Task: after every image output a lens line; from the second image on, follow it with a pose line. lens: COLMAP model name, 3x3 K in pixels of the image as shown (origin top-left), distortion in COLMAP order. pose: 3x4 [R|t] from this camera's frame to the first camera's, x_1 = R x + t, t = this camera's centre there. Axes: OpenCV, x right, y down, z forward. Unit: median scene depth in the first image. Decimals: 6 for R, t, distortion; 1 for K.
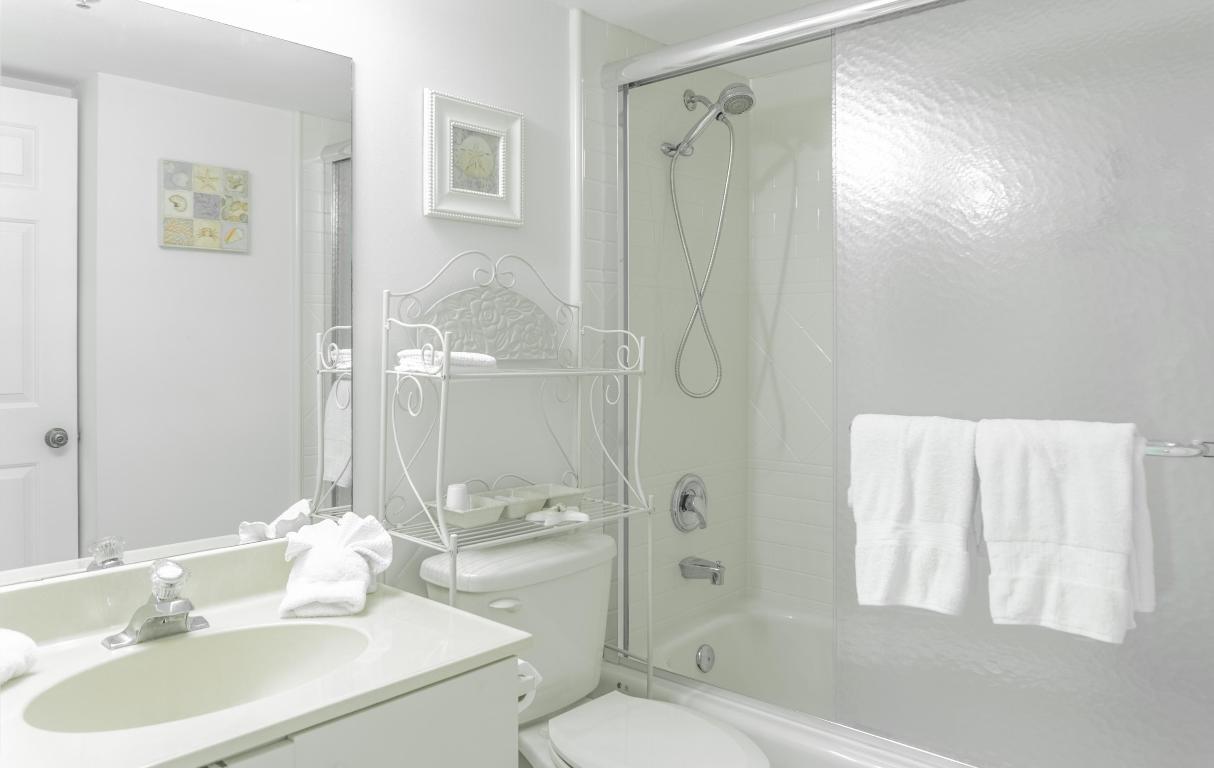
lens RADIAL K [[864.7, 0, 636.3], [0, 864.7, 352.7], [0, 0, 1]] dist [-0.004359, -0.001074]
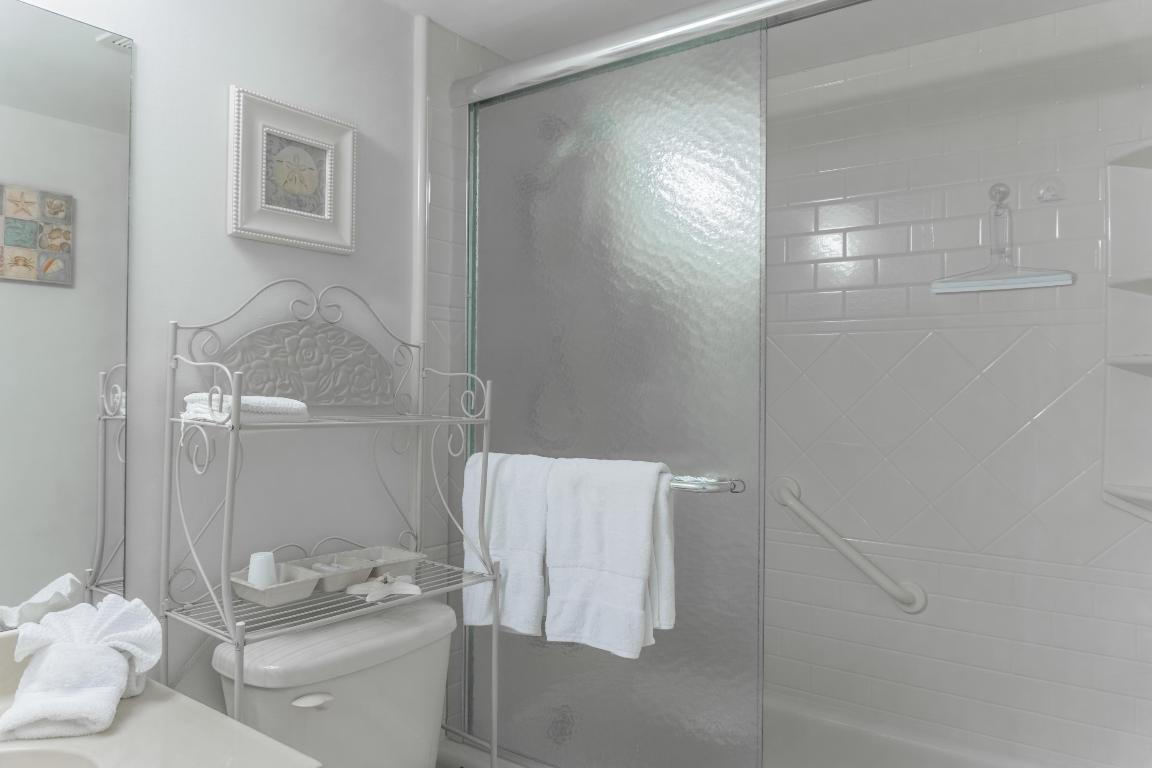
lens RADIAL K [[786.2, 0, 576.0], [0, 786.2, 384.0], [0, 0, 1]] dist [-0.000173, 0.001470]
pose [[0.996745, 0.010854, 0.079886, 0.033831], [-0.009511, 0.999807, -0.017163, -0.002449], [-0.080057, 0.016347, 0.996656, 0.201523]]
